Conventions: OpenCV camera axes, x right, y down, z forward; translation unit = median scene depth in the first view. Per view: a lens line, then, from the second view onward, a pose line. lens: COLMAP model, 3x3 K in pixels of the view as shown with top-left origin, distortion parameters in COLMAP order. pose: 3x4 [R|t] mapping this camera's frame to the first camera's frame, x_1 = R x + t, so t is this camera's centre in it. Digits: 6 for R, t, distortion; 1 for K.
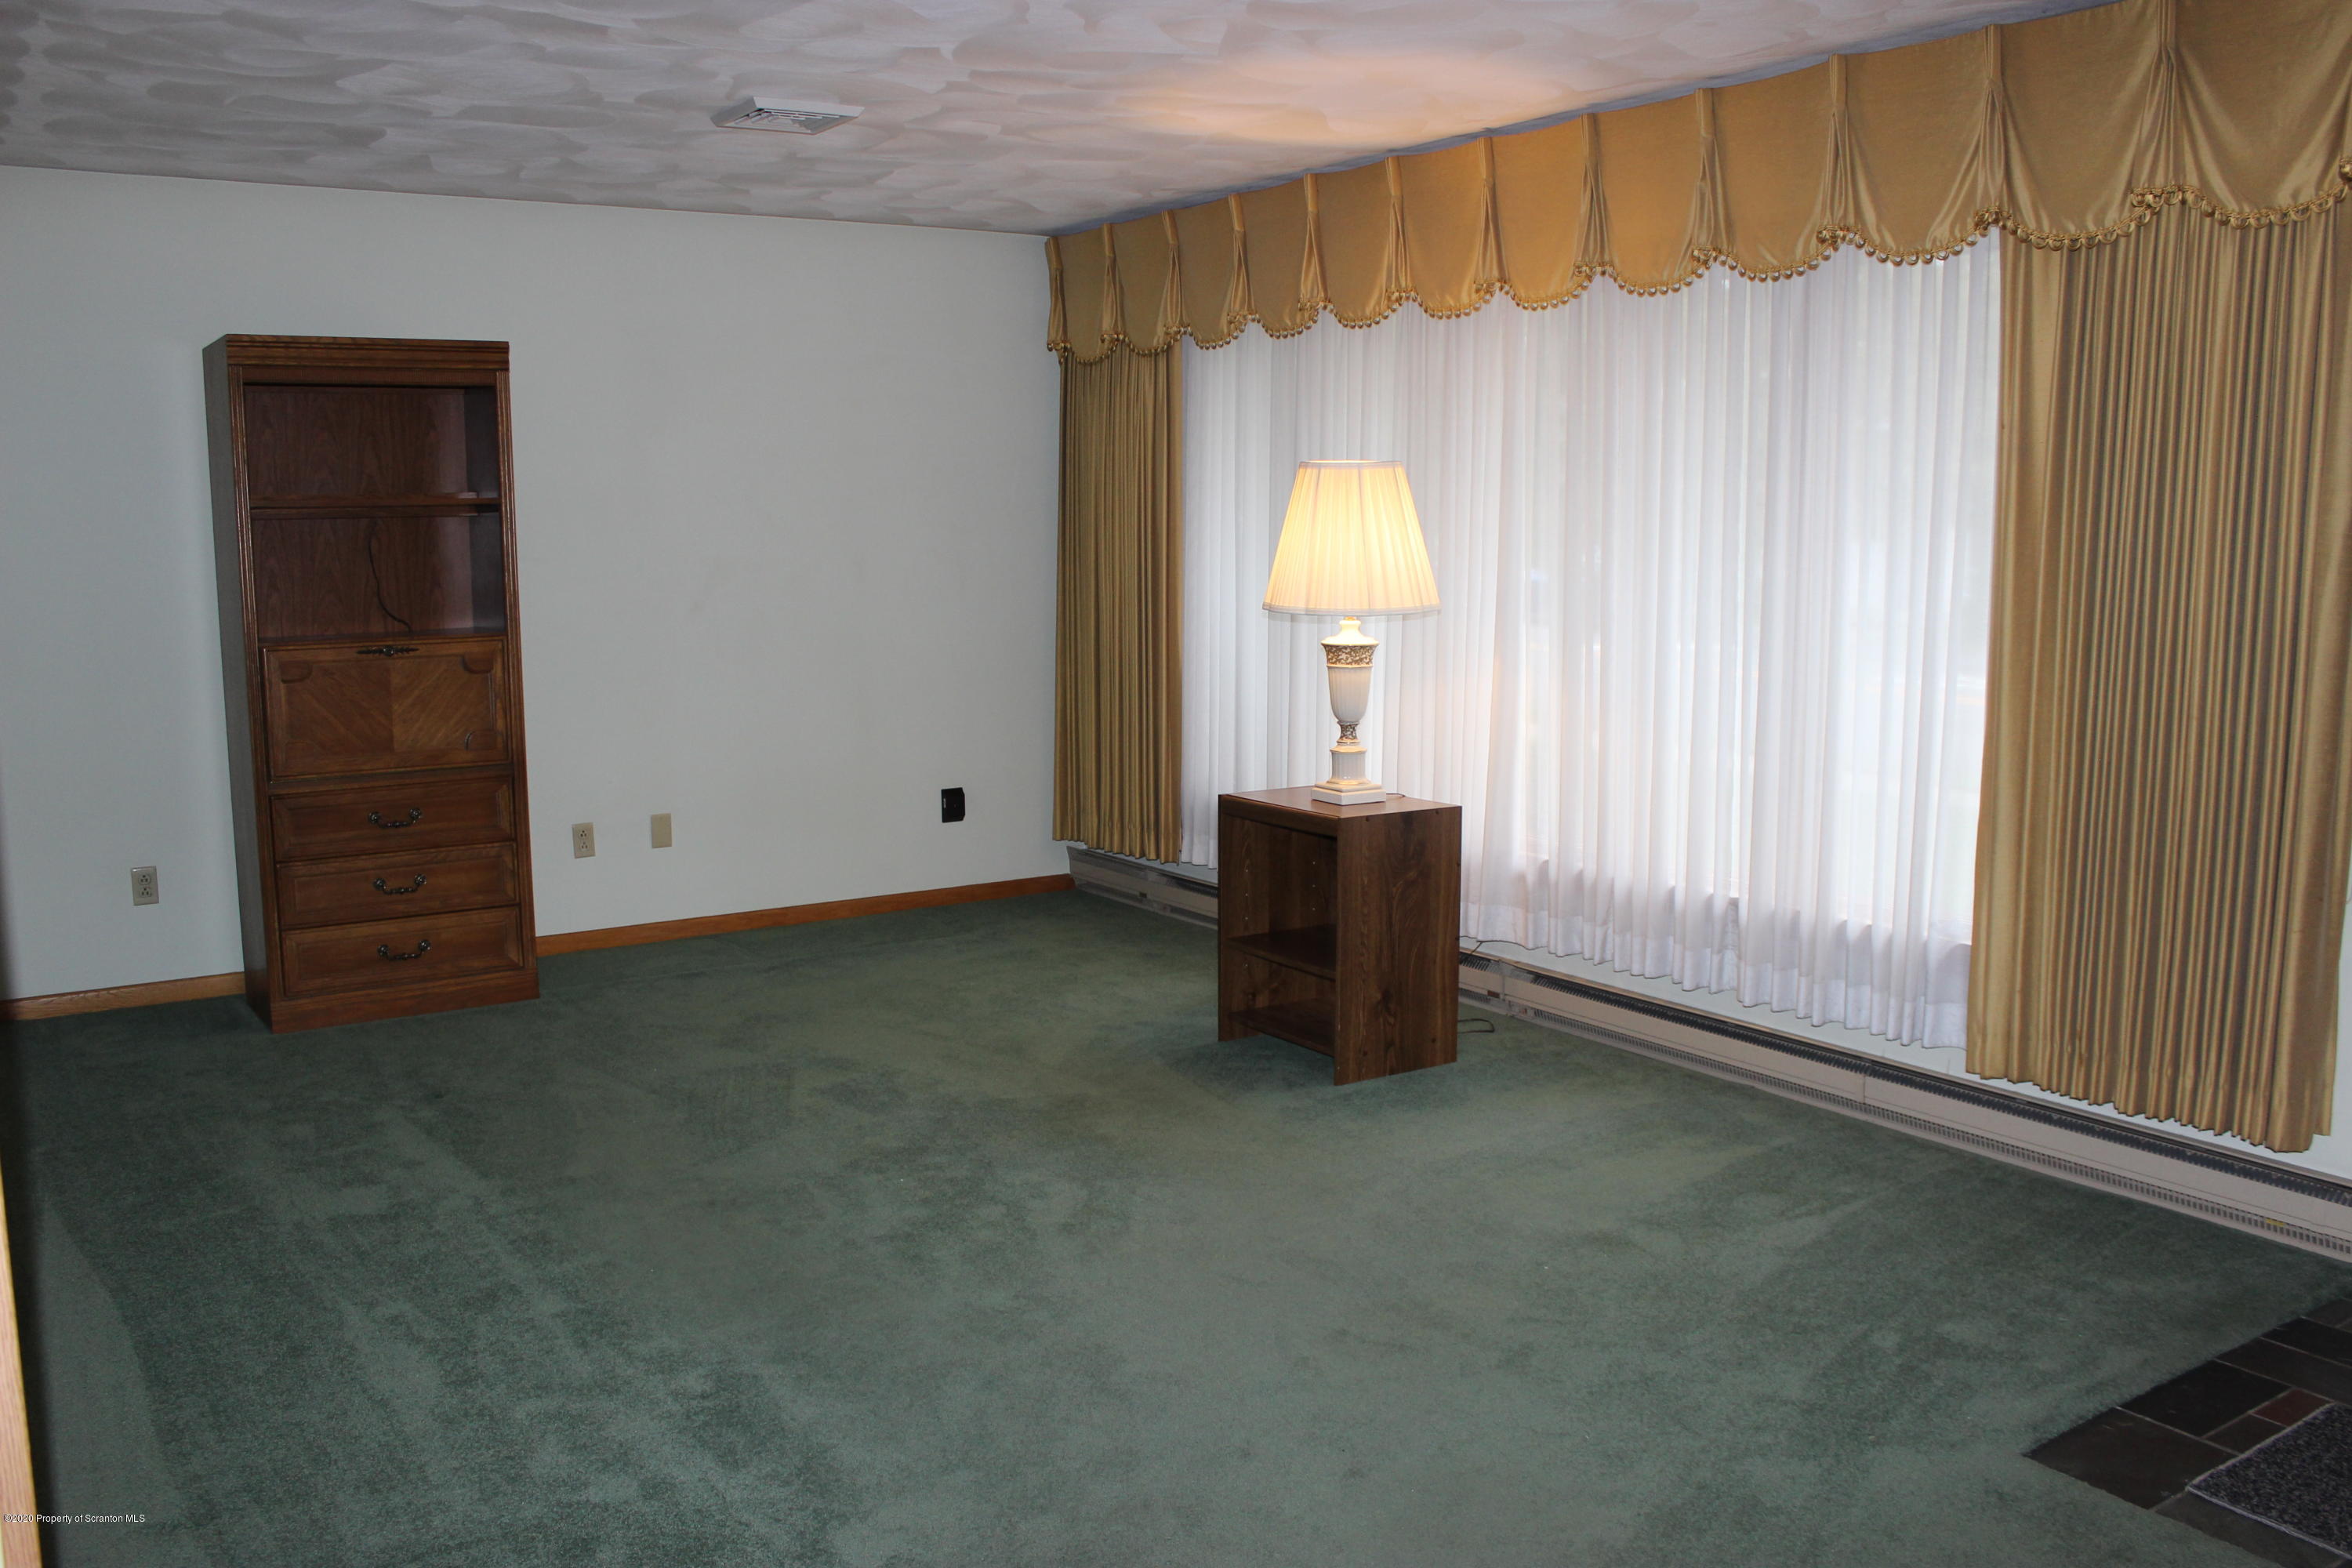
lens RADIAL K [[1958.1, 0, 1162.7], [0, 1958.1, 790.5], [0, 0, 1]] dist [-0.166911, 0.140826]
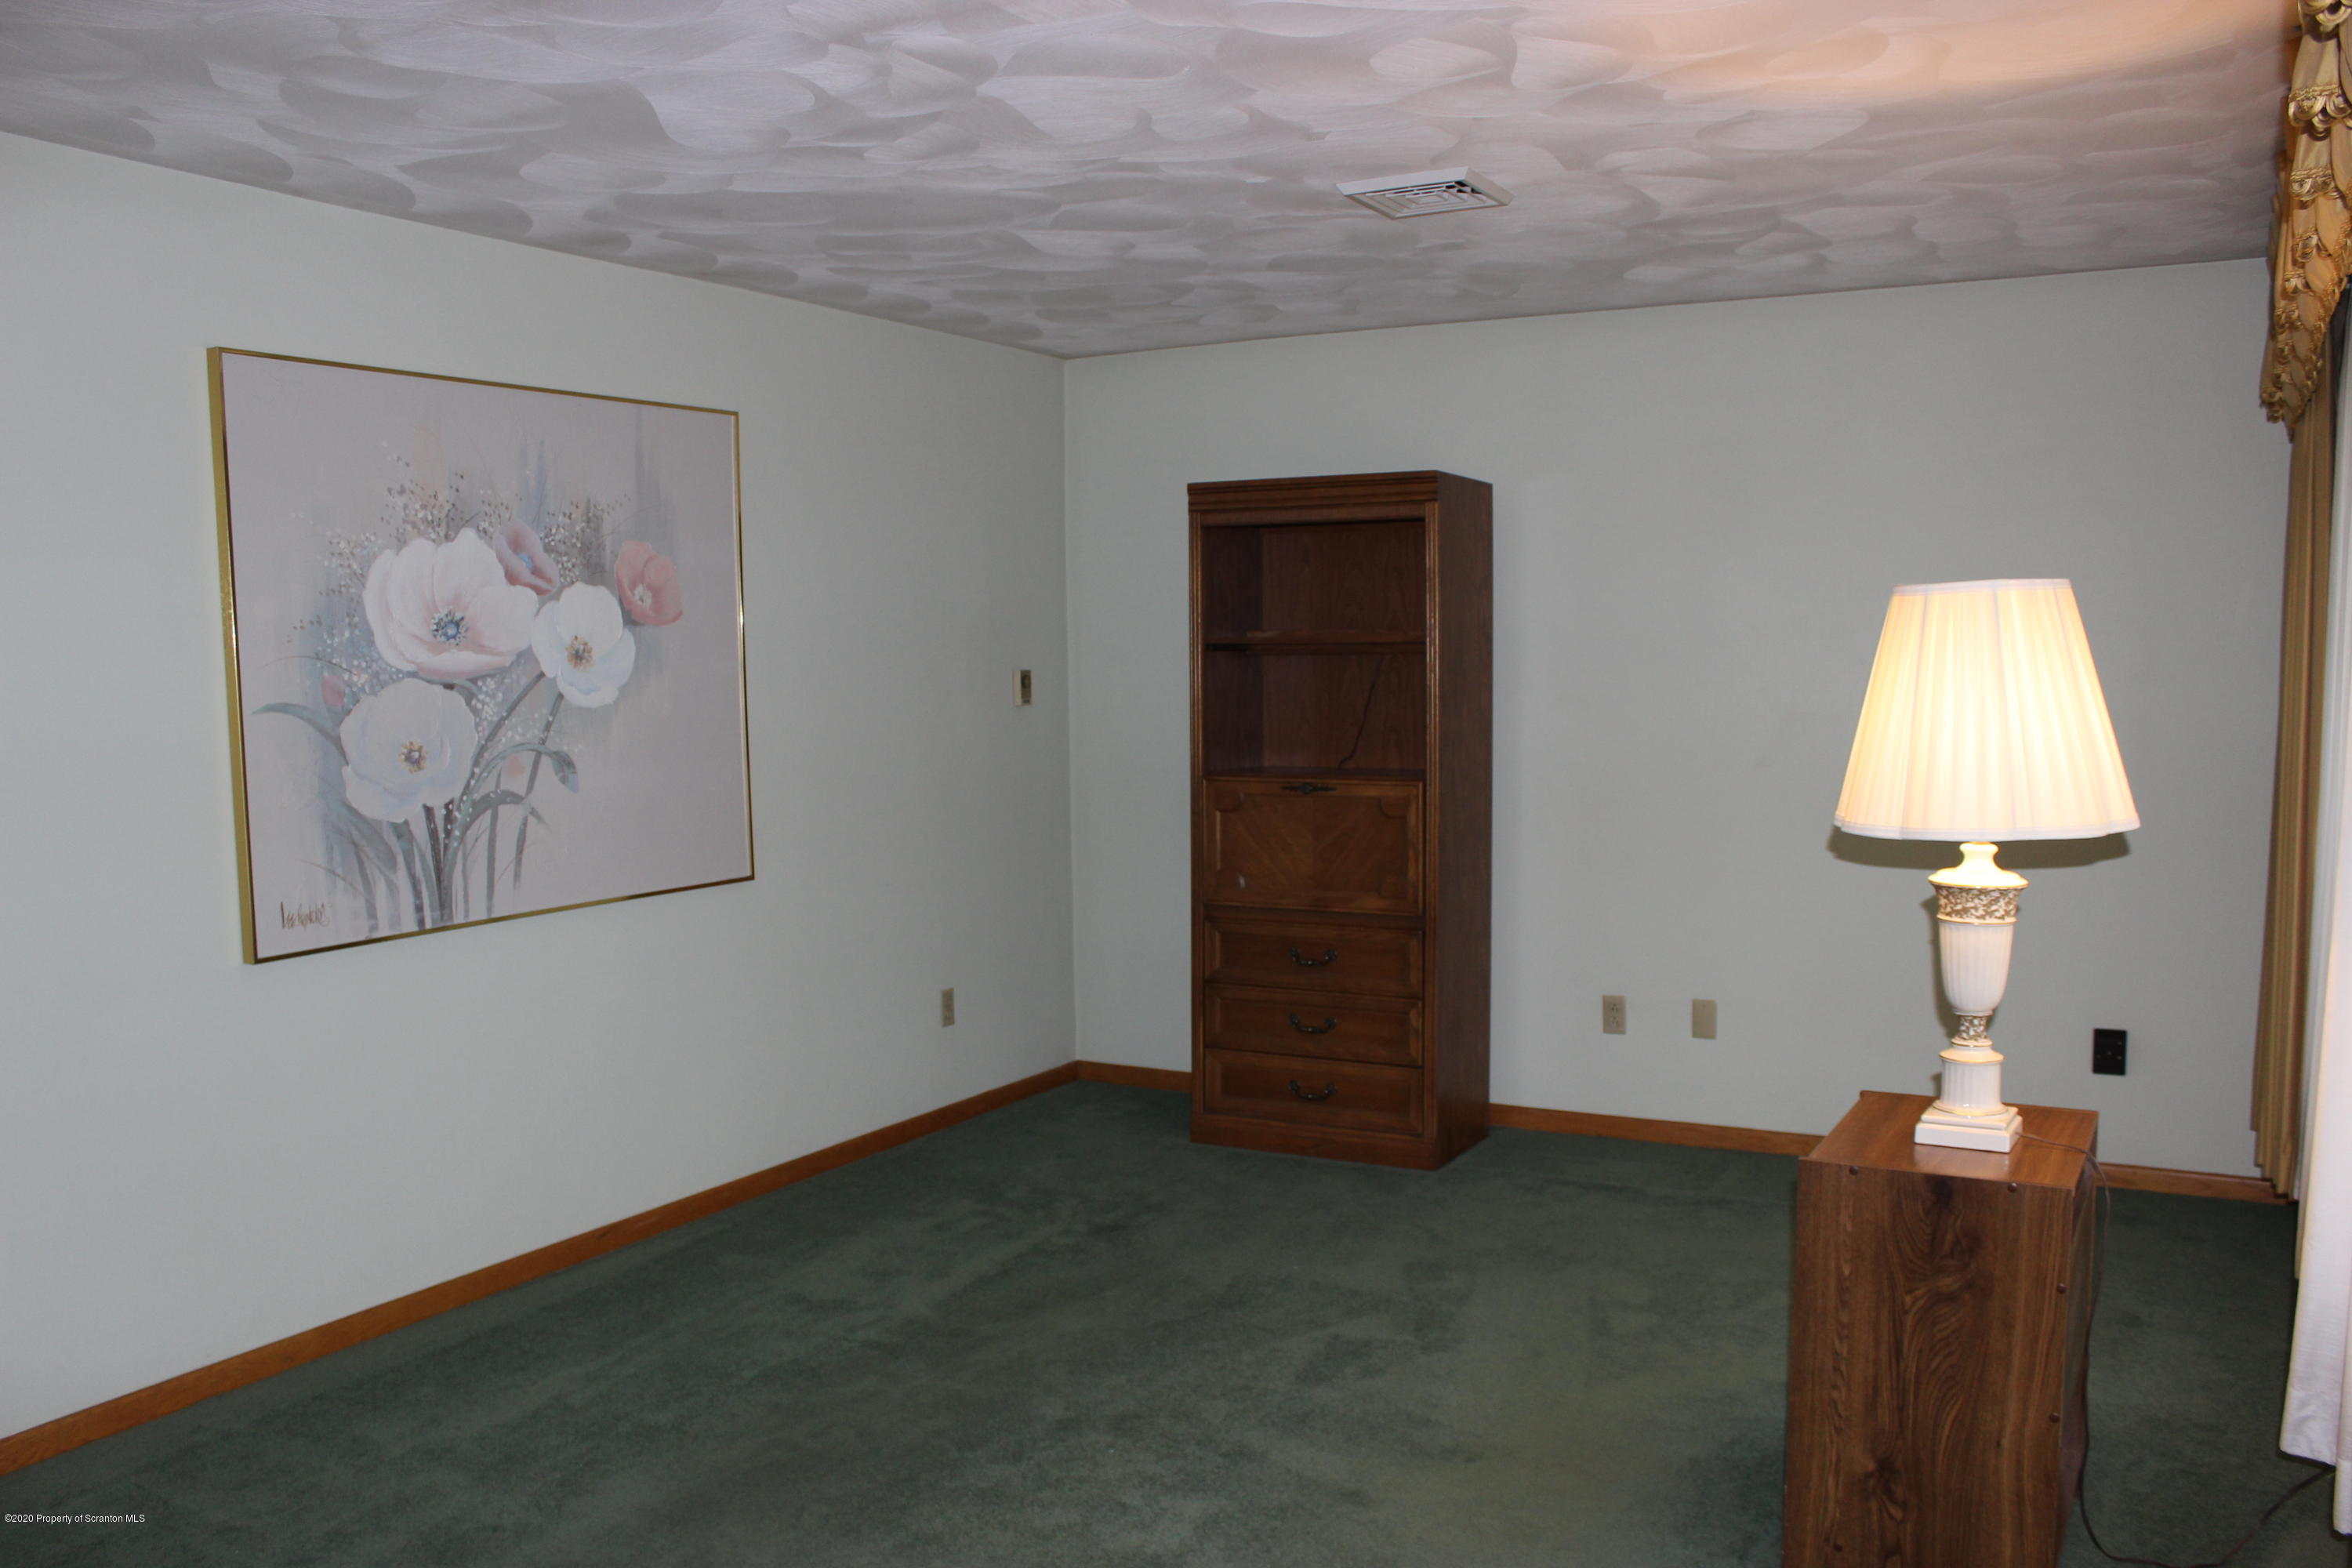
lens RADIAL K [[1958.1, 0, 1162.7], [0, 1958.1, 790.5], [0, 0, 1]] dist [-0.166911, 0.140826]
pose [[0.462704, 0.064989, -0.884127, 0.497681], [-0.117043, 0.993057, 0.011742, -0.080975], [0.878753, 0.098047, 0.467098, 0.493635]]
